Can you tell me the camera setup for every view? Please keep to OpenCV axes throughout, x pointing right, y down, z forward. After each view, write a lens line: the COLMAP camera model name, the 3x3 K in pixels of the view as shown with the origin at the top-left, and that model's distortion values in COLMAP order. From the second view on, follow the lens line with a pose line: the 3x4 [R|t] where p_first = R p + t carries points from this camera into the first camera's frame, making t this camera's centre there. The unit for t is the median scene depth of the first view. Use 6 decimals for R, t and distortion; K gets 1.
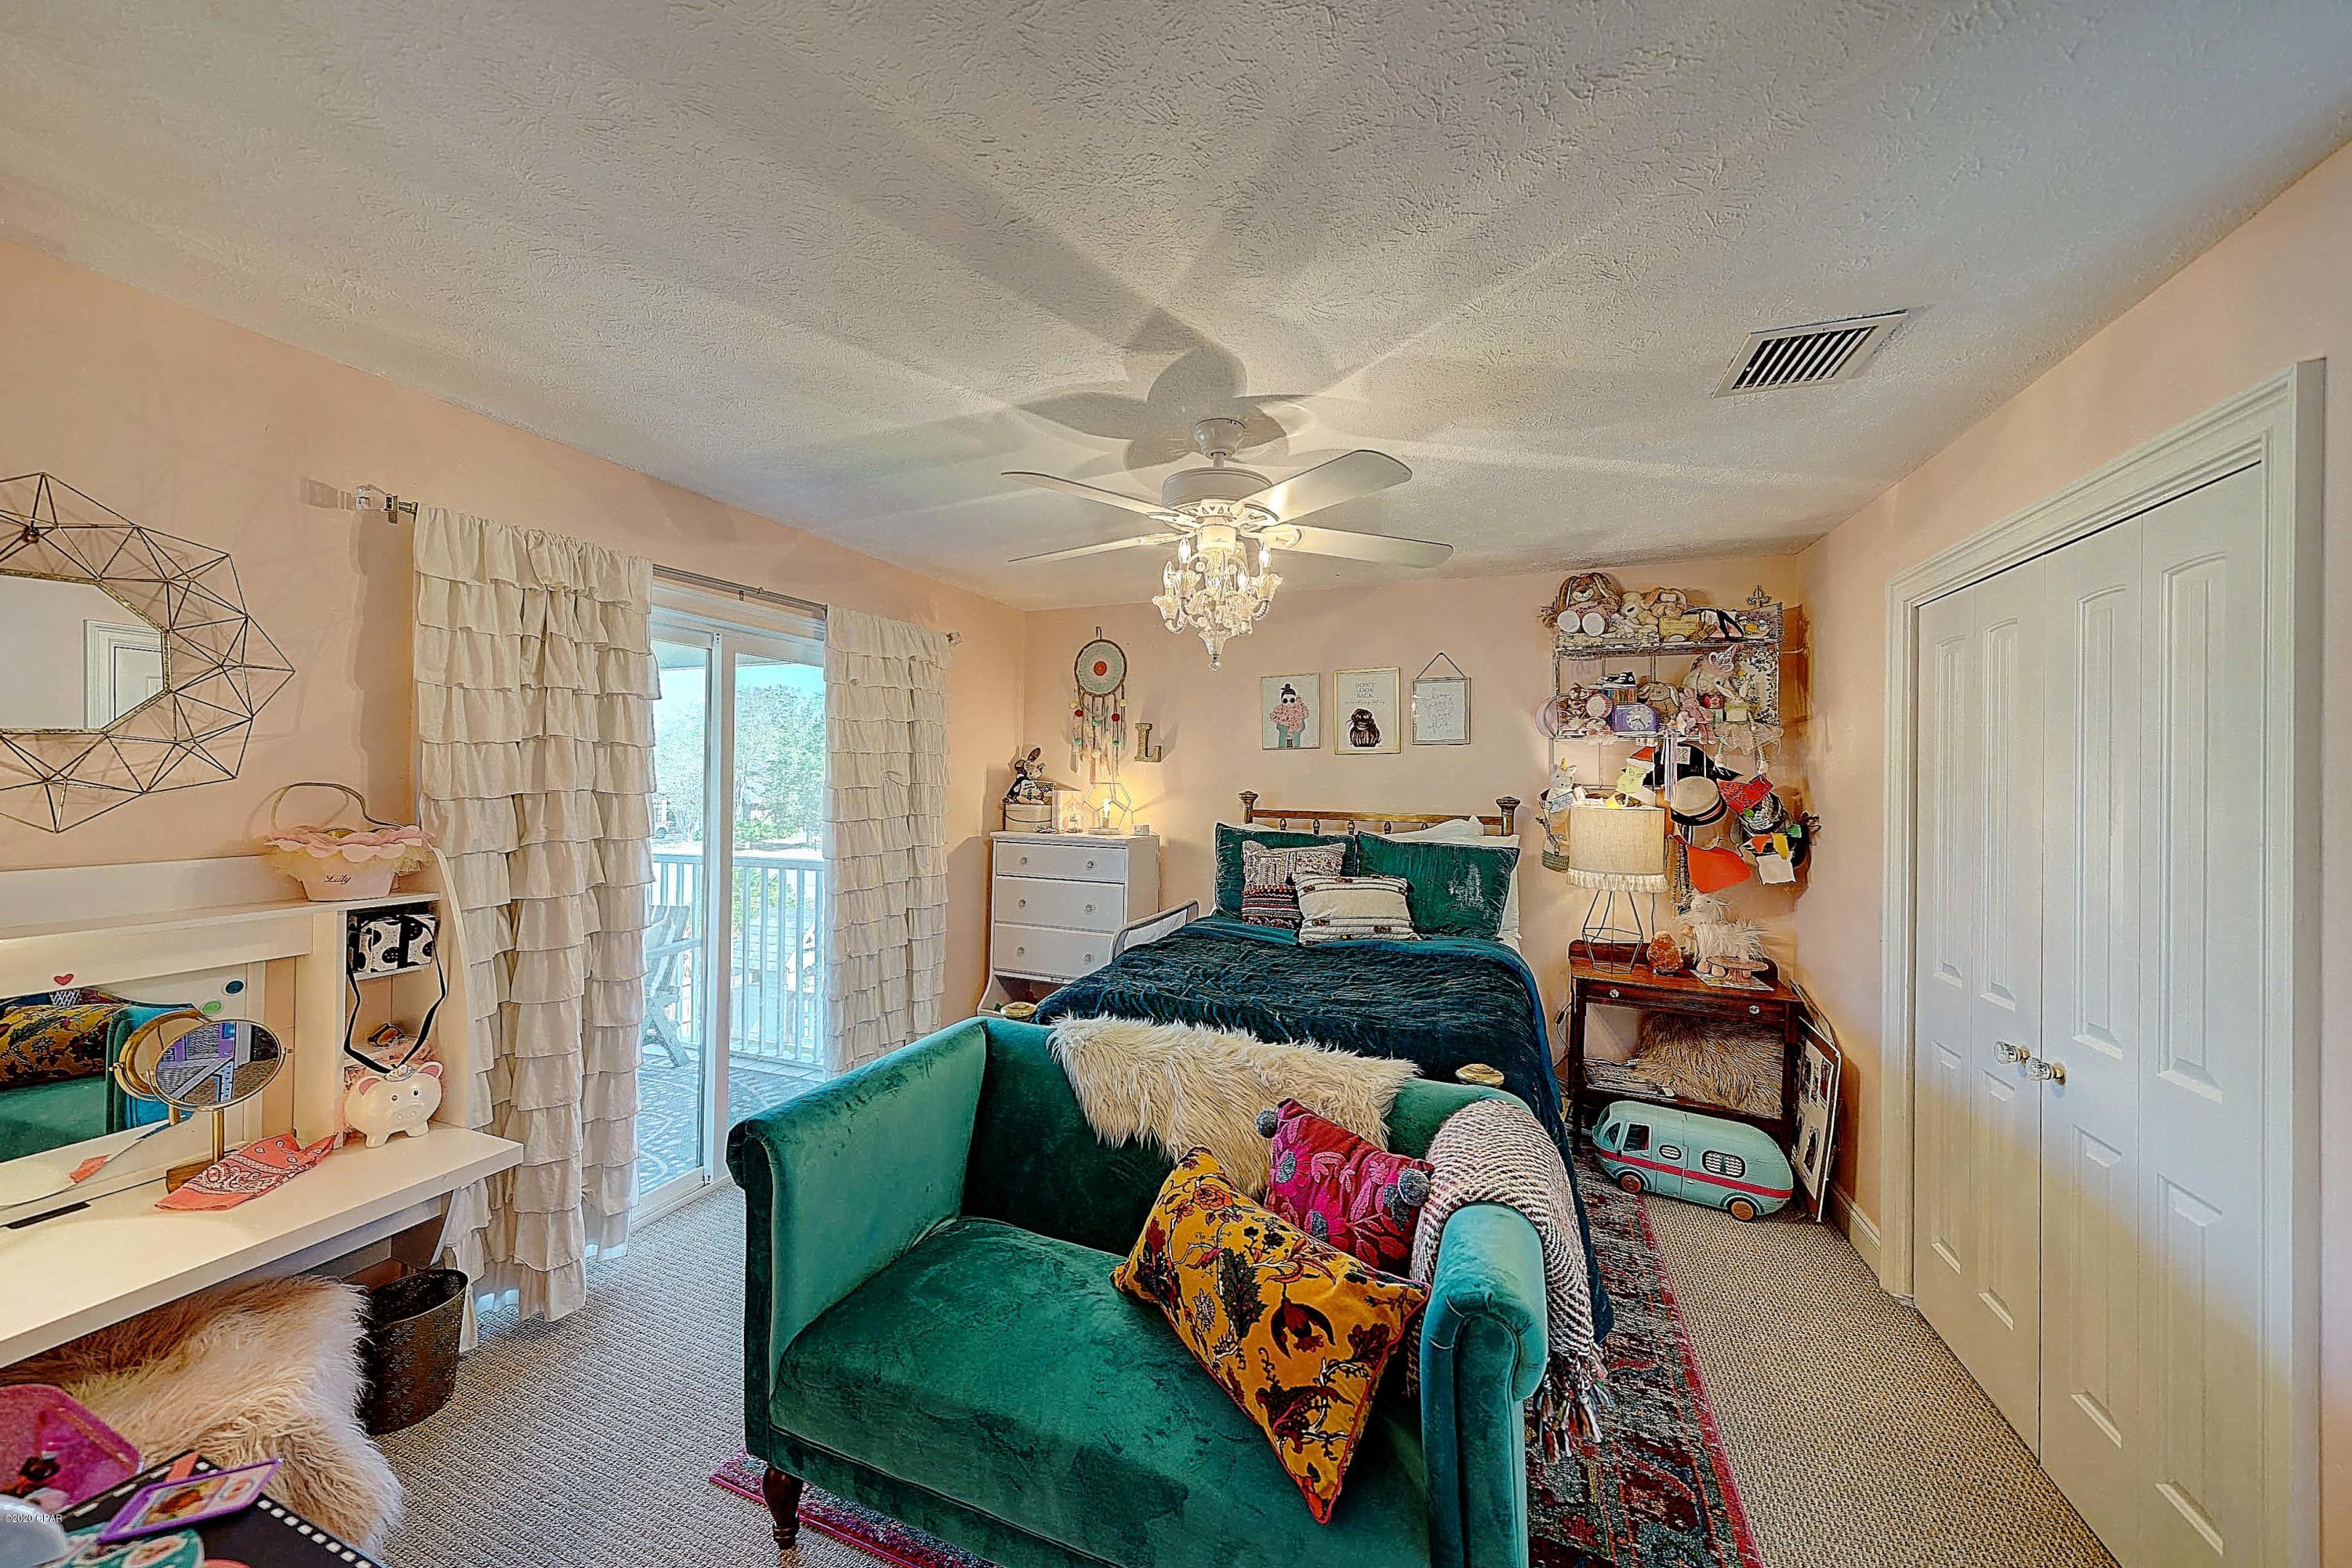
lens RADIAL K [[832.4, 0, 1176.0], [0, 832.4, 784.0], [0, 0, 1]] dist [0.000303, -0.000018]
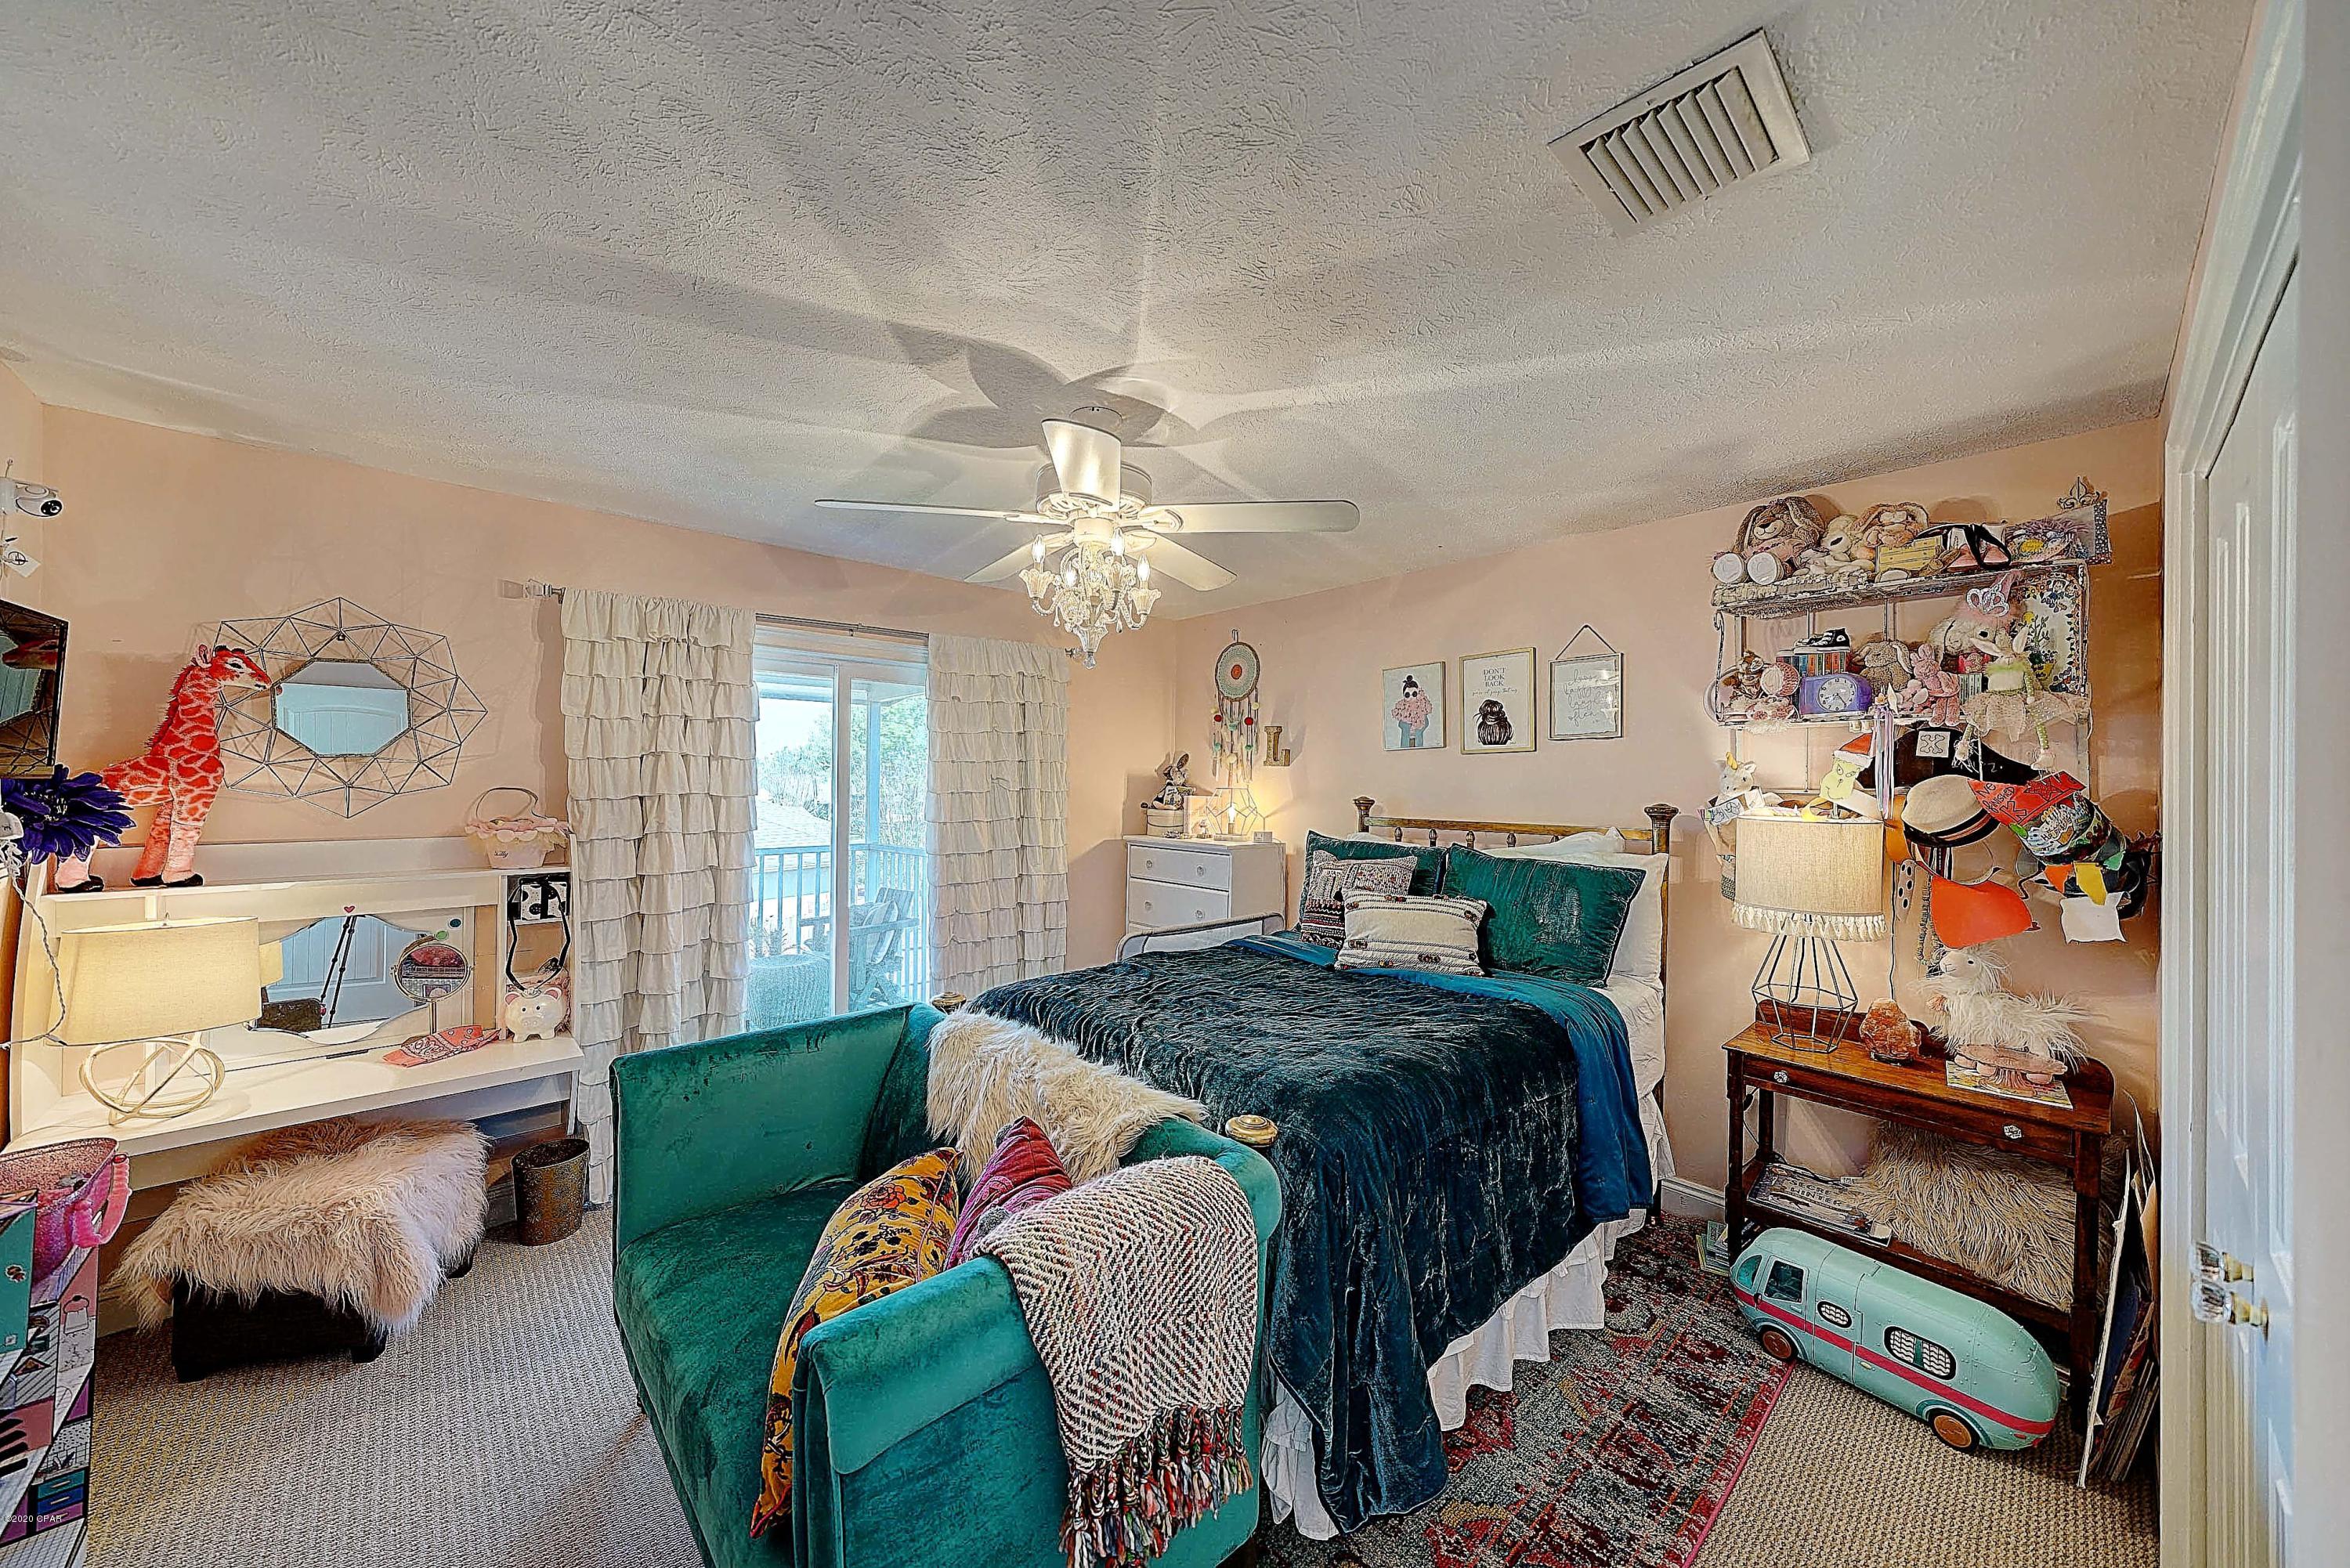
lens RADIAL K [[830.8, 0, 1169.8], [0, 830.8, 790.8], [0, 0, 1]] dist [0.001047, -0.000142]
pose [[0.896679, -0.001584, -0.442679, 0.375094], [0.000962, 0.999998, -0.001630, 0.004209], [0.442681, 0.001036, 0.896679, 0.119537]]
